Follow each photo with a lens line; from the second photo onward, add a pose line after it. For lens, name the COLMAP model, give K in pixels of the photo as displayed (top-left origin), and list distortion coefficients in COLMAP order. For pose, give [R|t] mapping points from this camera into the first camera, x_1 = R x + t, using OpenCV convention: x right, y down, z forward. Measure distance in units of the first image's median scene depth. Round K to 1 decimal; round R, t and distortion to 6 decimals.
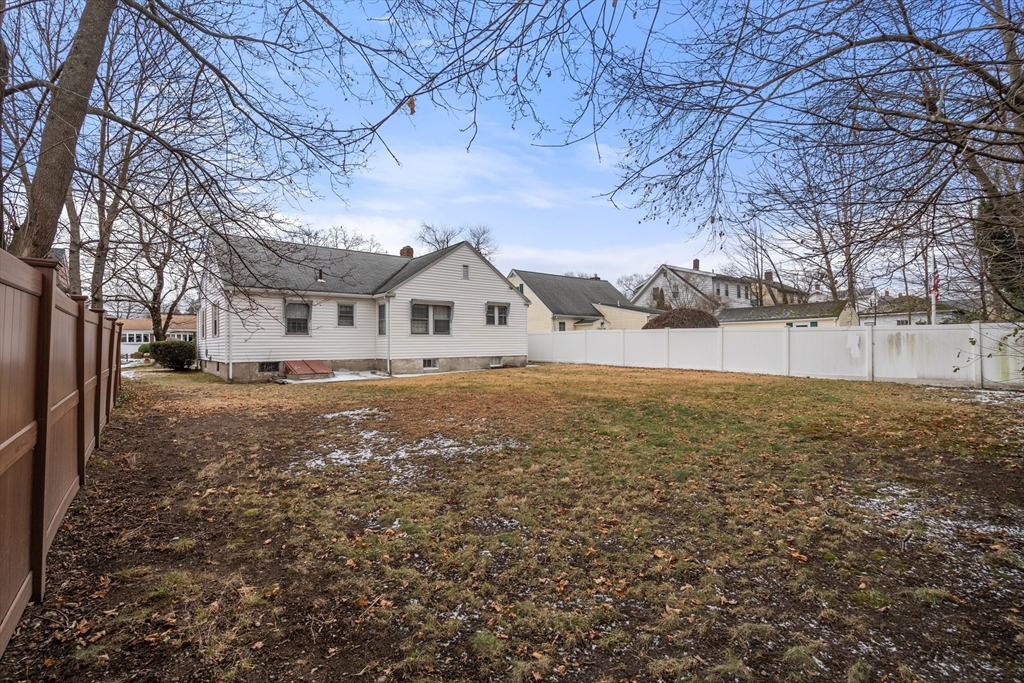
lens RADIAL K [[465.7, 0, 507.2], [0, 465.7, 340.3], [0, 0, 1]] dist [-0.001466, 0.000242]
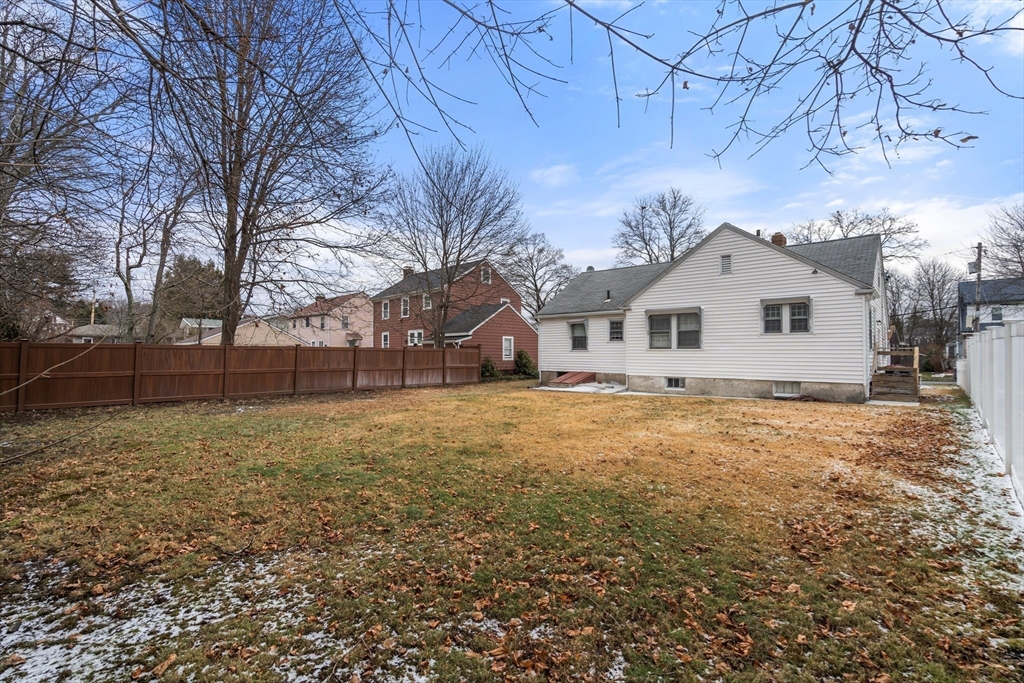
lens RADIAL K [[465.7, 0, 507.2], [0, 465.7, 340.3], [0, 0, 1]] dist [-0.001466, 0.000242]
pose [[0.143833, -0.023602, -0.989321, 0.625055], [-0.000663, 0.999713, -0.023947, -0.007324], [0.989602, 0.004100, 0.143776, 0.573176]]
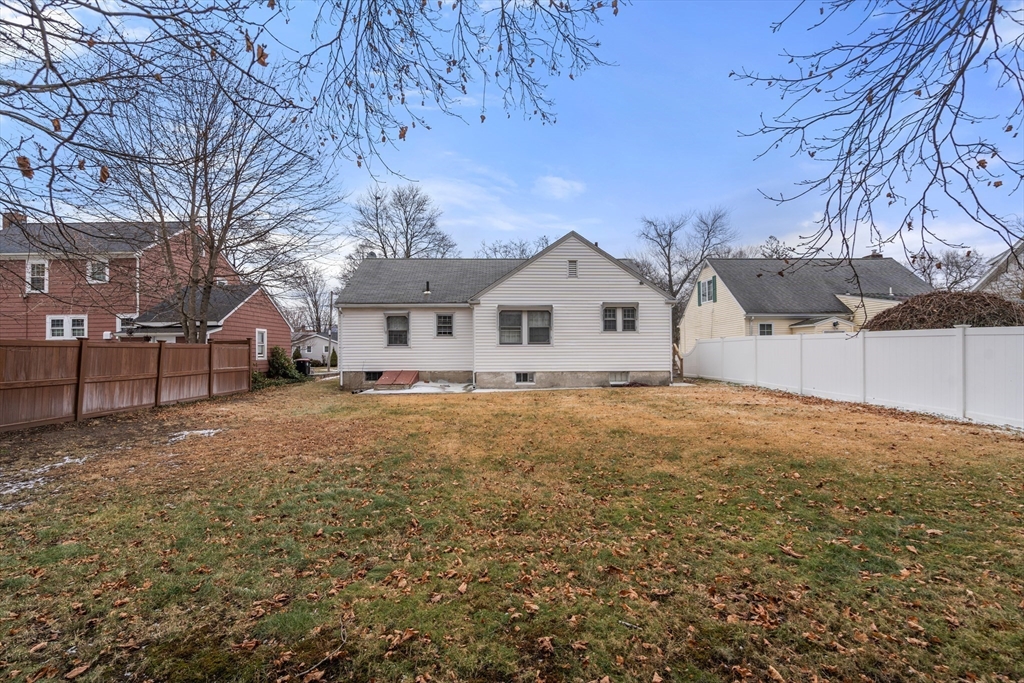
lens RADIAL K [[465.7, 0, 507.2], [0, 465.7, 340.3], [0, 0, 1]] dist [-0.001466, 0.000242]
pose [[0.789989, -0.013358, -0.612976, 0.341892], [0.003725, 0.999849, -0.016988, -0.005663], [0.613110, 0.011138, 0.789919, 0.288191]]
